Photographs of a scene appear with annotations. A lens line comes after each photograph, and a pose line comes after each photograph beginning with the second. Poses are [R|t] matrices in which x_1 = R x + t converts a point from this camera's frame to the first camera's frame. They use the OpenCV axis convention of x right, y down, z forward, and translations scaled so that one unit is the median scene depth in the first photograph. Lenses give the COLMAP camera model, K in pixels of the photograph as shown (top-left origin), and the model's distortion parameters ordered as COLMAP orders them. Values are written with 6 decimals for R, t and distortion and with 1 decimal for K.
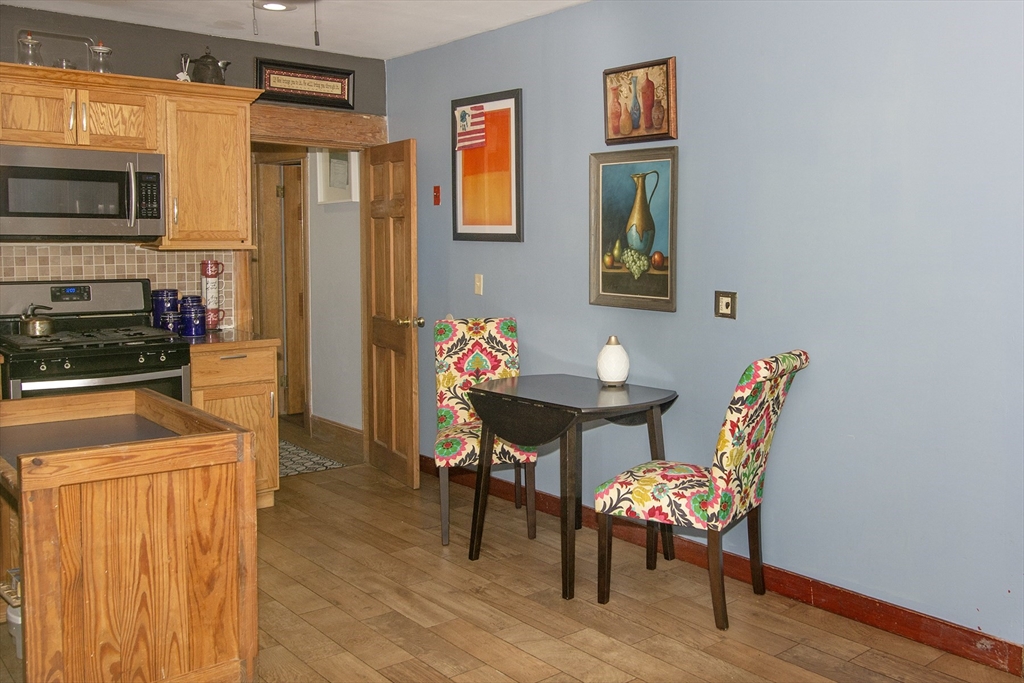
lens RADIAL K [[930.1, 0, 512.0], [0, 930.1, 341.5], [0, 0, 1]] dist [-0.003564, 0.003123]
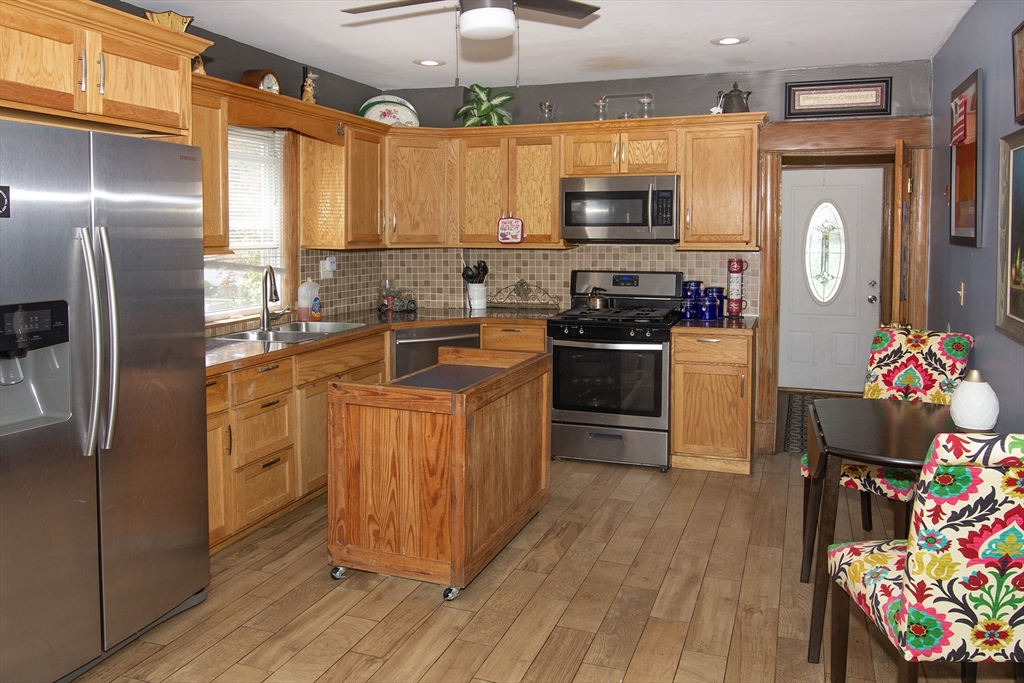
lens RADIAL K [[745.1, 0, 630.9], [0, 745.1, 300.6], [0, 0, 1]] dist [-0.006449, 0.001986]
pose [[0.538106, 0.073092, -0.839702, 0.470801], [-0.089475, 0.995557, 0.029321, -0.056172], [0.838114, 0.059355, 0.542256, 0.414842]]
